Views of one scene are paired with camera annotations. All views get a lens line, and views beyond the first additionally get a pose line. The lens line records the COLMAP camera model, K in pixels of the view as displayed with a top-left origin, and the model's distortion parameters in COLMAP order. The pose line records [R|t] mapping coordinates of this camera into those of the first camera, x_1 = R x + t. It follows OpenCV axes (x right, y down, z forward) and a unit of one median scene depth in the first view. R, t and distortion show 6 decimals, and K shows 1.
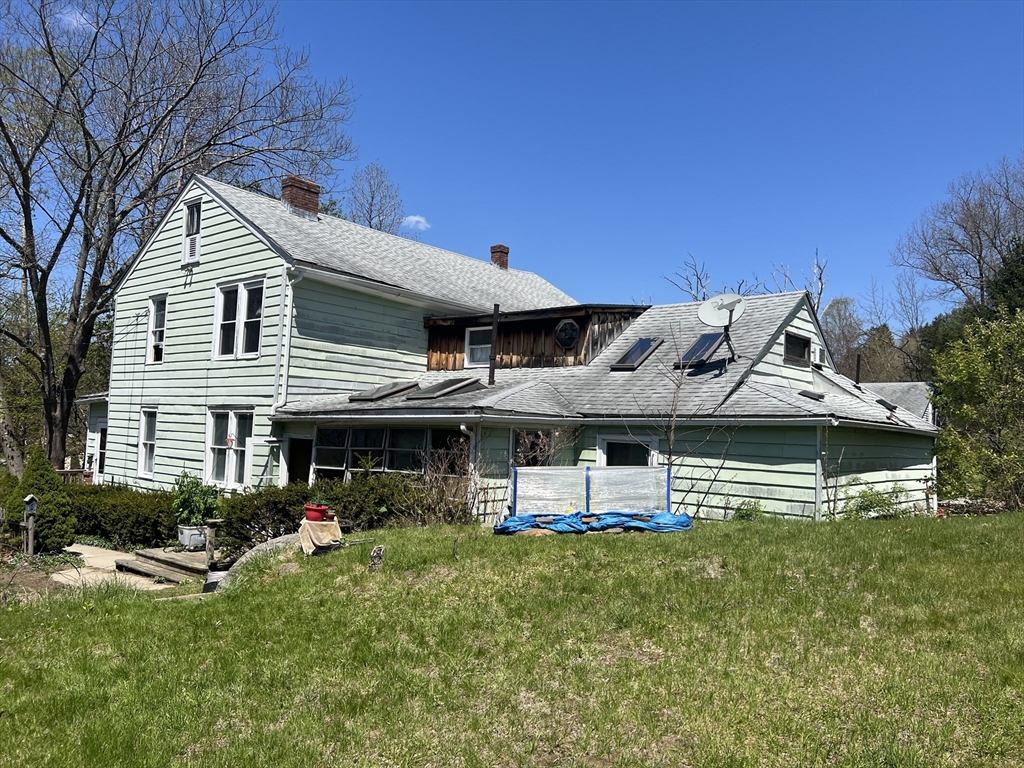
lens RADIAL K [[771.6, 0, 516.0], [0, 771.6, 392.5], [0, 0, 1]] dist [0.037914, -0.027360]
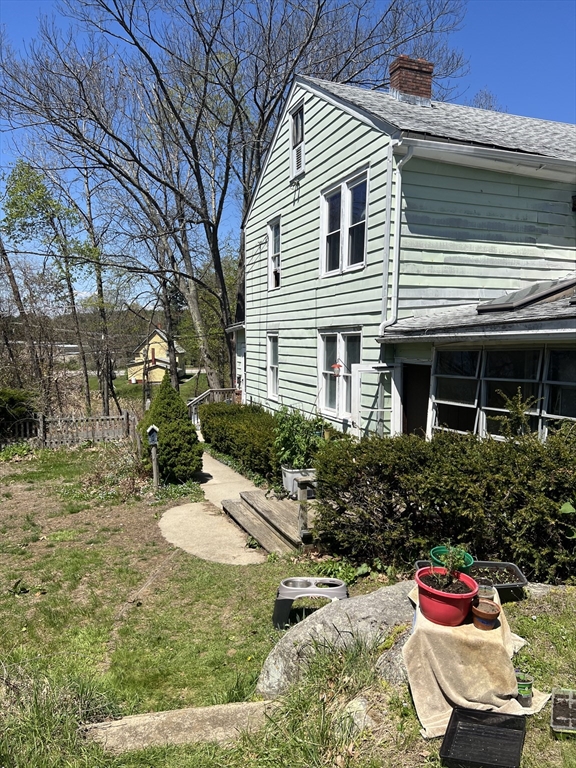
lens RADIAL K [[578.7, 0, 282.8], [0, 578.7, 402.0], [0, 0, 1]] dist [0.037914, -0.027360]
pose [[0.875451, 0.013114, -0.483129, -0.099876], [0.059869, 0.988990, 0.135329, 0.008627], [0.479584, -0.147399, 0.865028, 0.378912]]
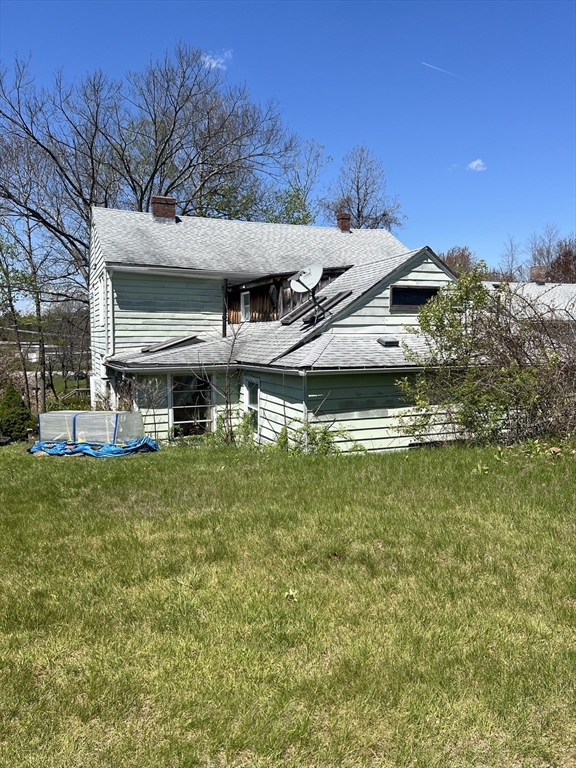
lens RADIAL K [[578.7, 0, 294.3], [0, 578.7, 404.5], [0, 0, 1]] dist [0.037914, -0.027360]
pose [[0.886545, 0.013642, -0.462442, 0.557347], [0.061550, 0.987202, 0.147120, -0.035036], [0.458531, -0.158892, 0.874359, 0.101470]]
